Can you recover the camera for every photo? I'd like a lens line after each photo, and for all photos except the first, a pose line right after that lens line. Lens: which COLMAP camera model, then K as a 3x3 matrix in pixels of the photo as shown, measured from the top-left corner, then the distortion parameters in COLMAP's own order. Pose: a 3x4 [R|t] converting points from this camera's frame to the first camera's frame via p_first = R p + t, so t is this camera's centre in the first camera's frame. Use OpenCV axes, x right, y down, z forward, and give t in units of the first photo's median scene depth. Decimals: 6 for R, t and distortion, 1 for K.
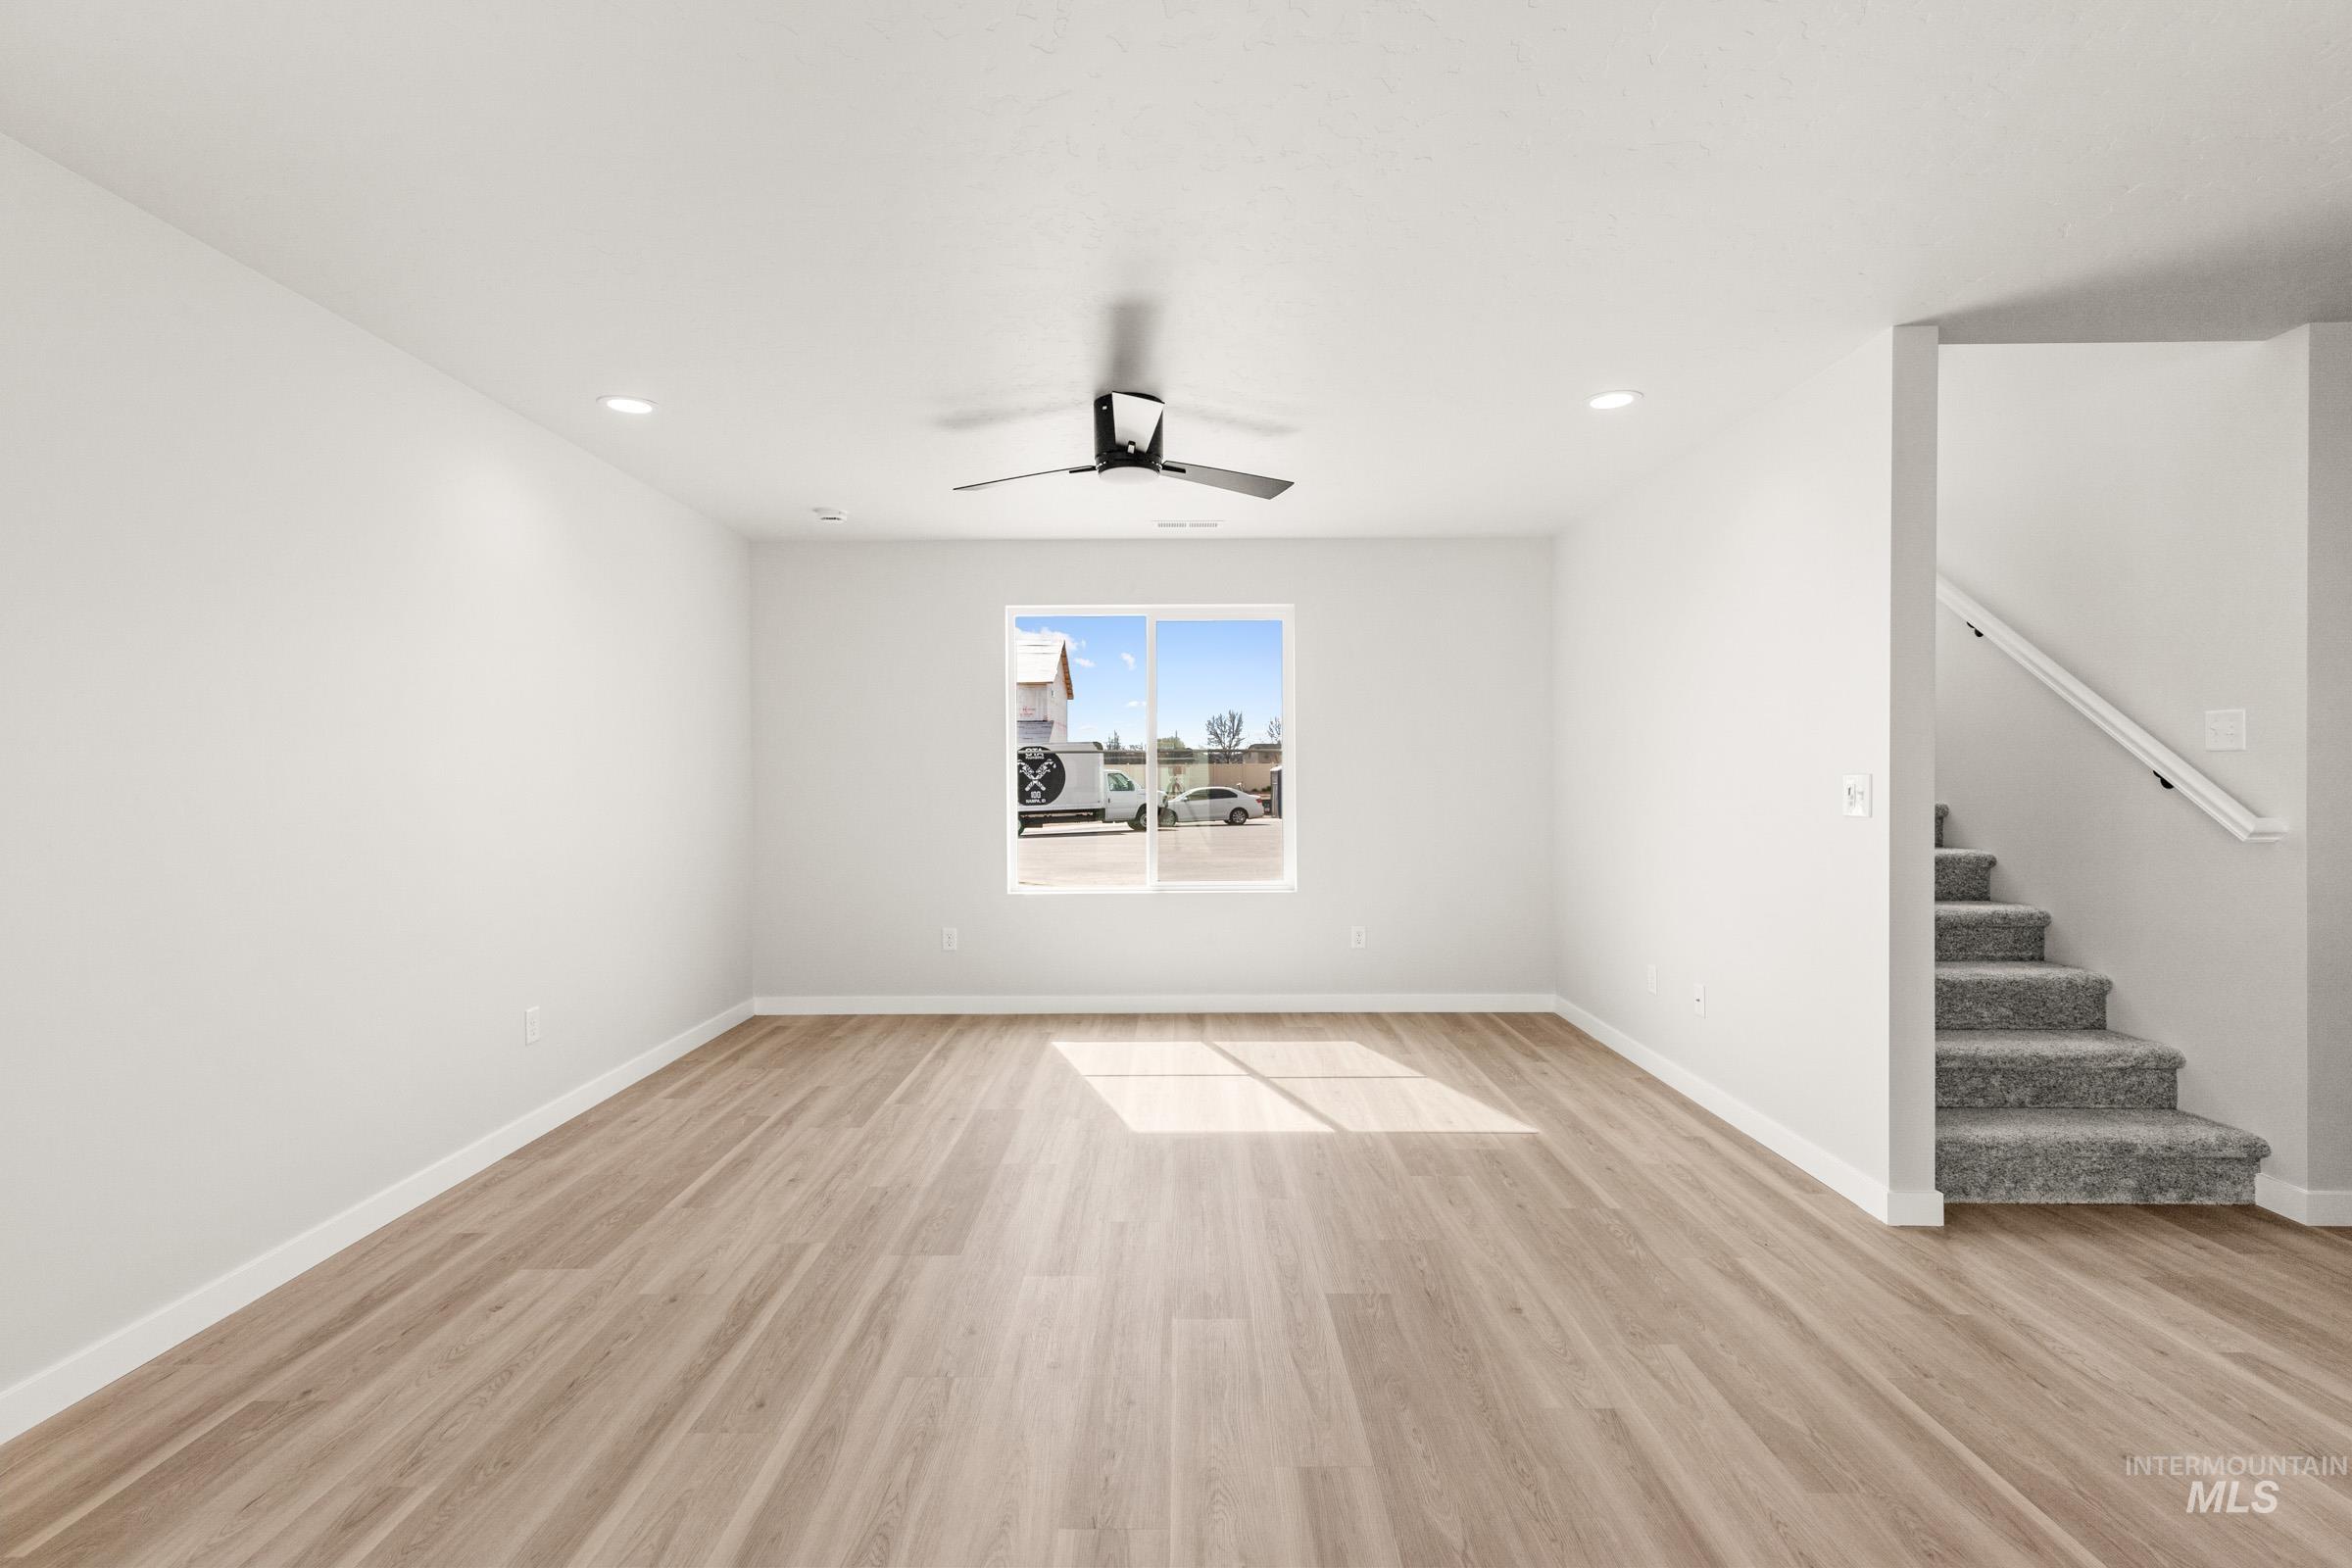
lens RADIAL K [[1096.5, 0, 1177.1], [0, 1096.5, 780.6], [0, 0, 1]] dist [0.006446, 0.000105]
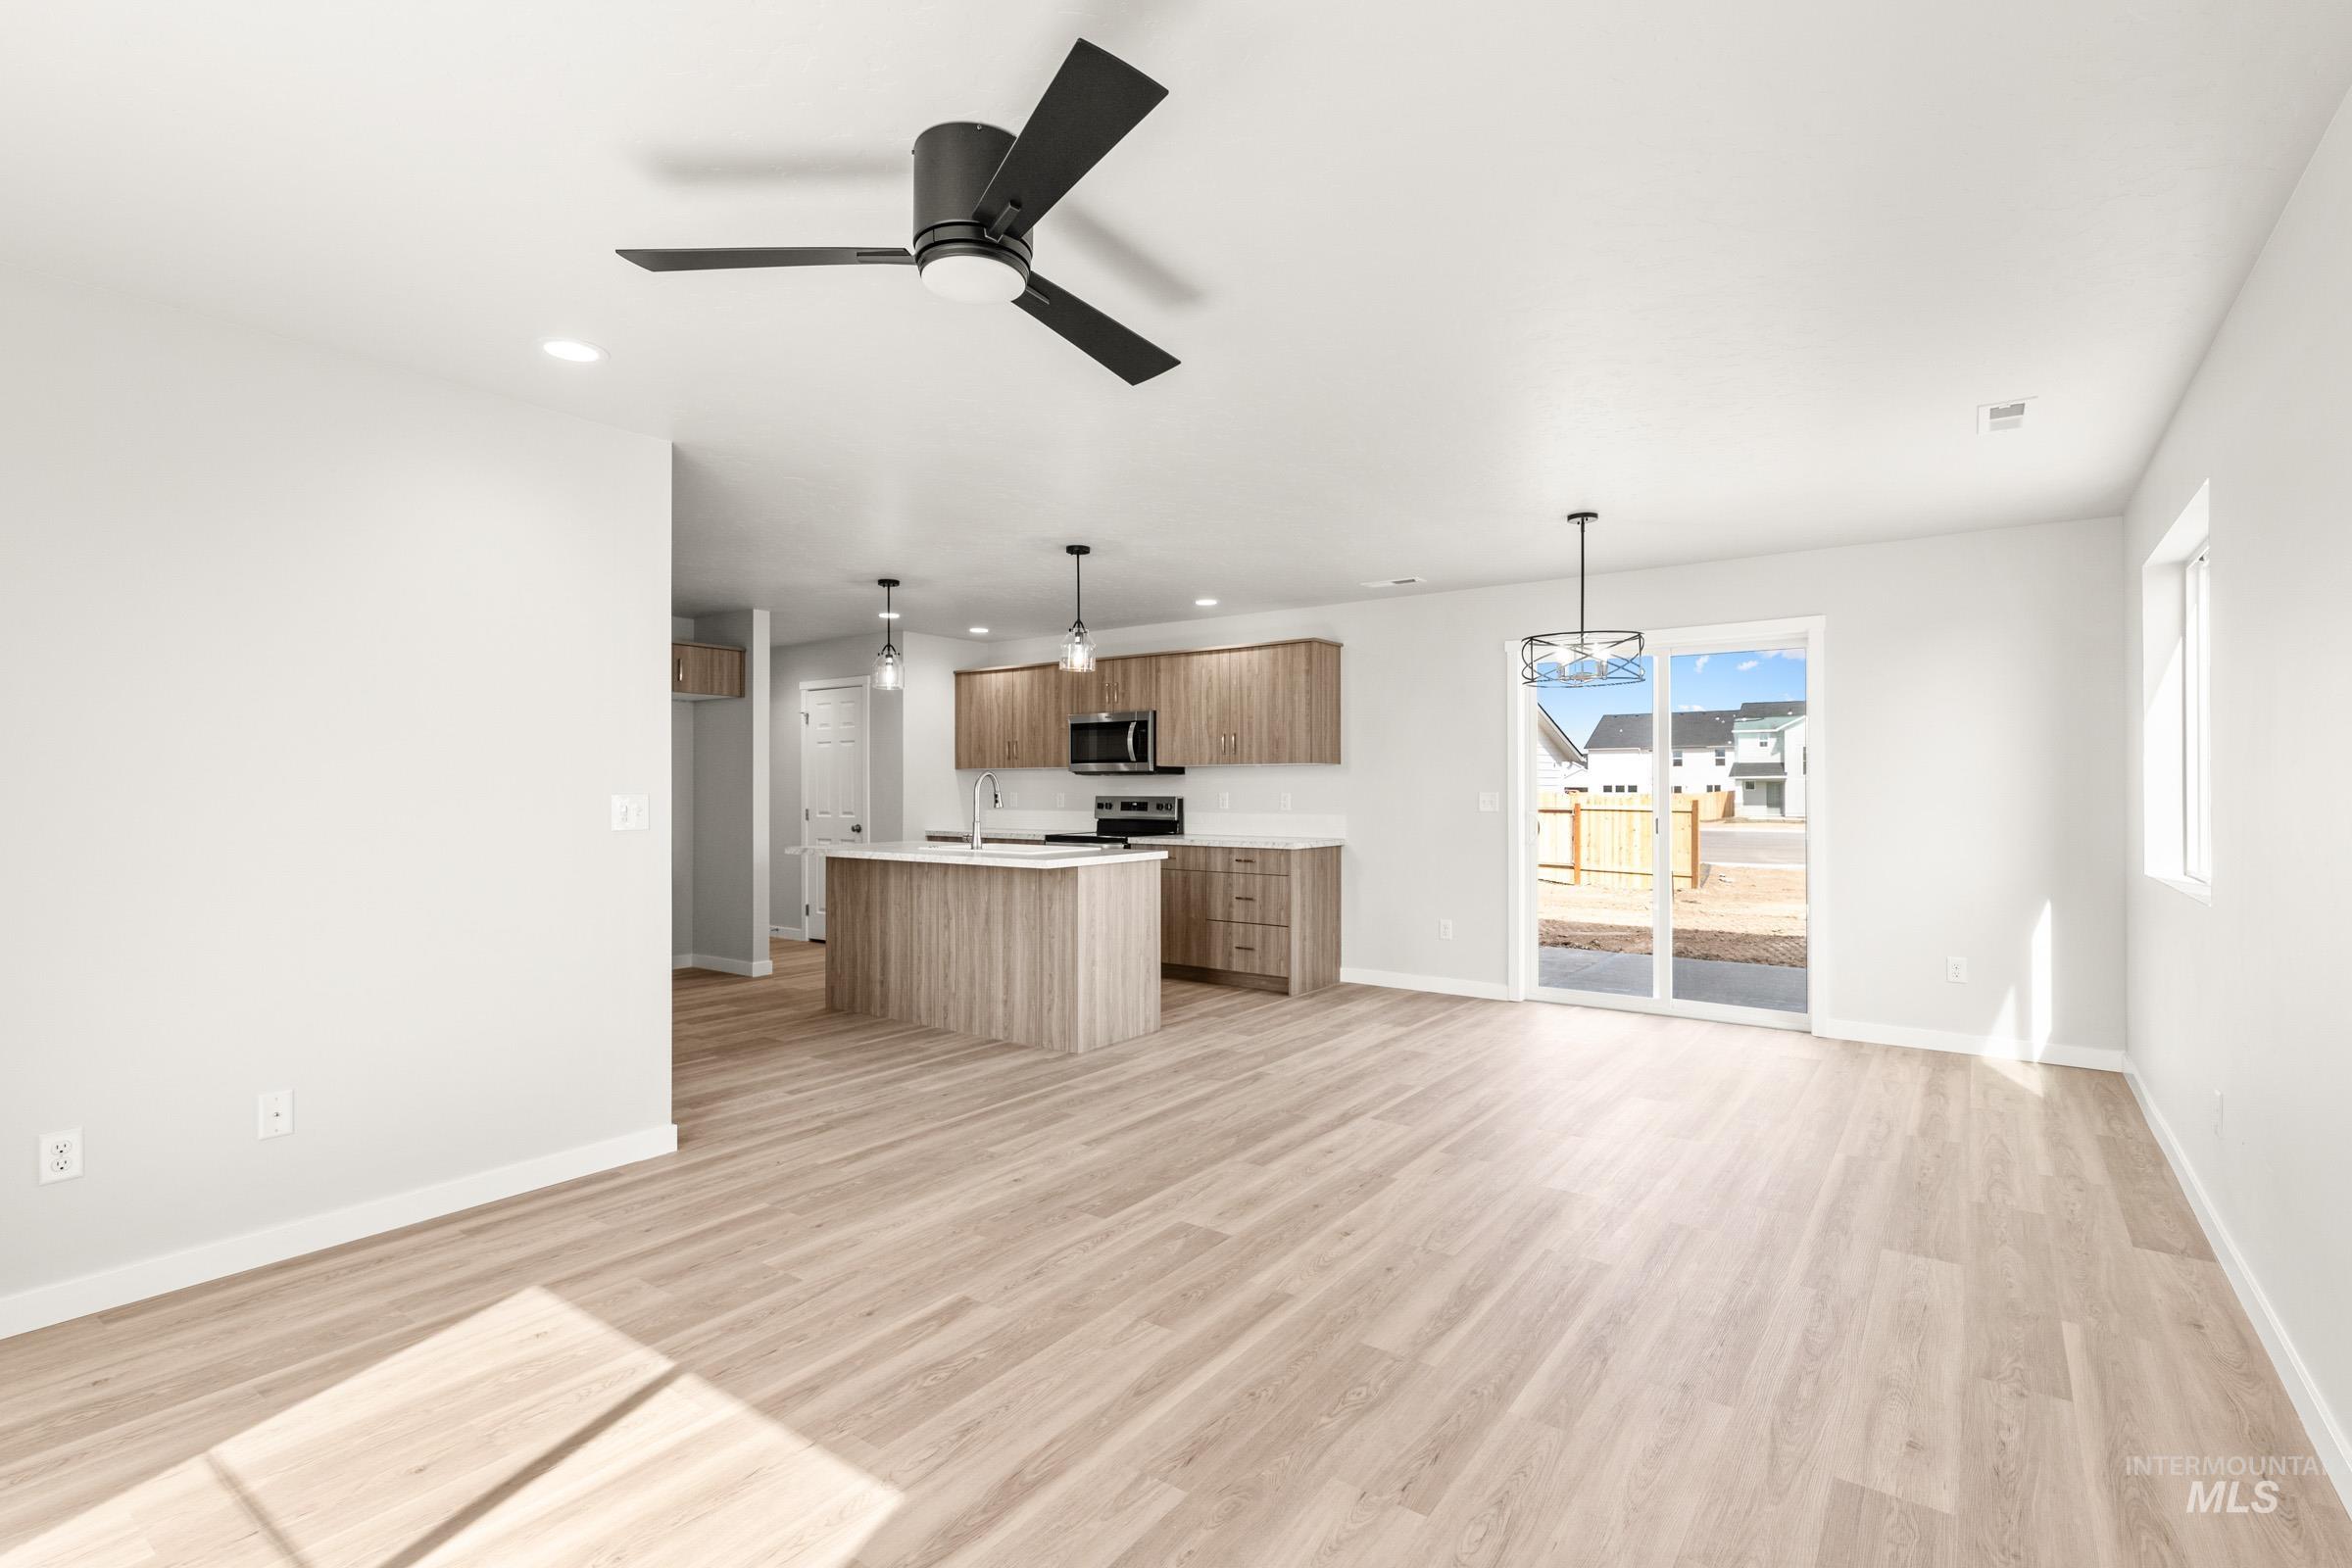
lens RADIAL K [[1096.5, 0, 1177.1], [0, 1096.5, 780.6], [0, 0, 1]] dist [0.006446, 0.000105]
pose [[-0.809253, 0.009865, 0.587377, -0.544035], [0.009013, 0.999950, -0.004376, -0.009349], [-0.587390, 0.001753, -0.809302, 1.626671]]
